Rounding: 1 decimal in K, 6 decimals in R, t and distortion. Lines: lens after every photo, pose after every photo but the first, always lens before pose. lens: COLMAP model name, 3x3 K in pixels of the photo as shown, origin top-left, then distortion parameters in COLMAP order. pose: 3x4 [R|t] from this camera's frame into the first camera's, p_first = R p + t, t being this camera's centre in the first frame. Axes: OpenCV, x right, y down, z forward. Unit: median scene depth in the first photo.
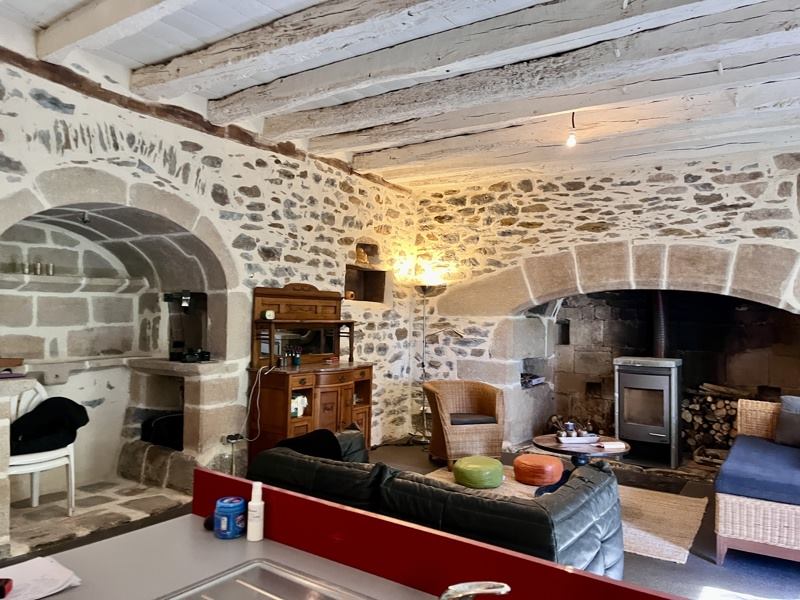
lens RADIAL K [[597.9, 0, 399.7], [0, 597.9, 299.8], [0, 0, 1]] dist [0.019339, -0.016581]
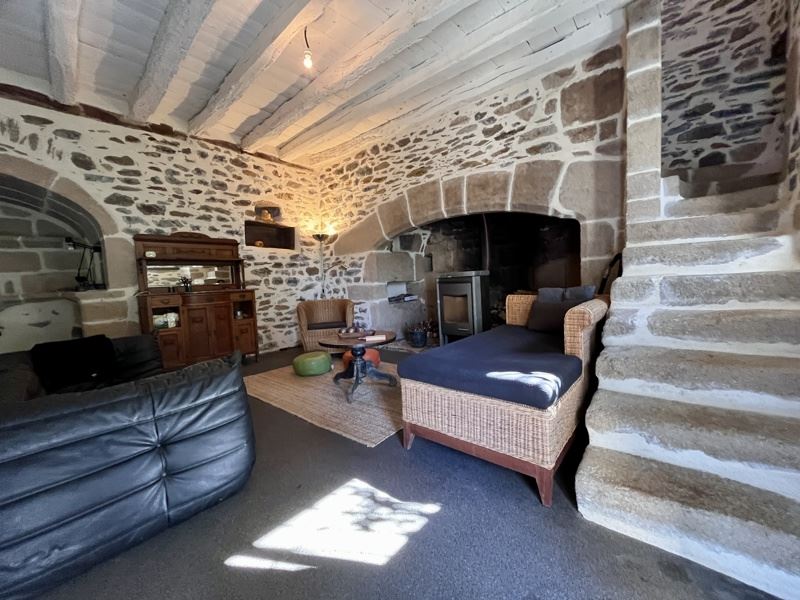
lens RADIAL K [[323.5, 0, 399.6], [0, 323.5, 300.1], [0, 0, 1]] dist [-0.006221, 0.000501]
pose [[0.990266, -0.057578, -0.126724, 0.379891], [0.068375, 0.994237, 0.082573, 0.095153], [0.121239, -0.090434, 0.988495, 0.308491]]
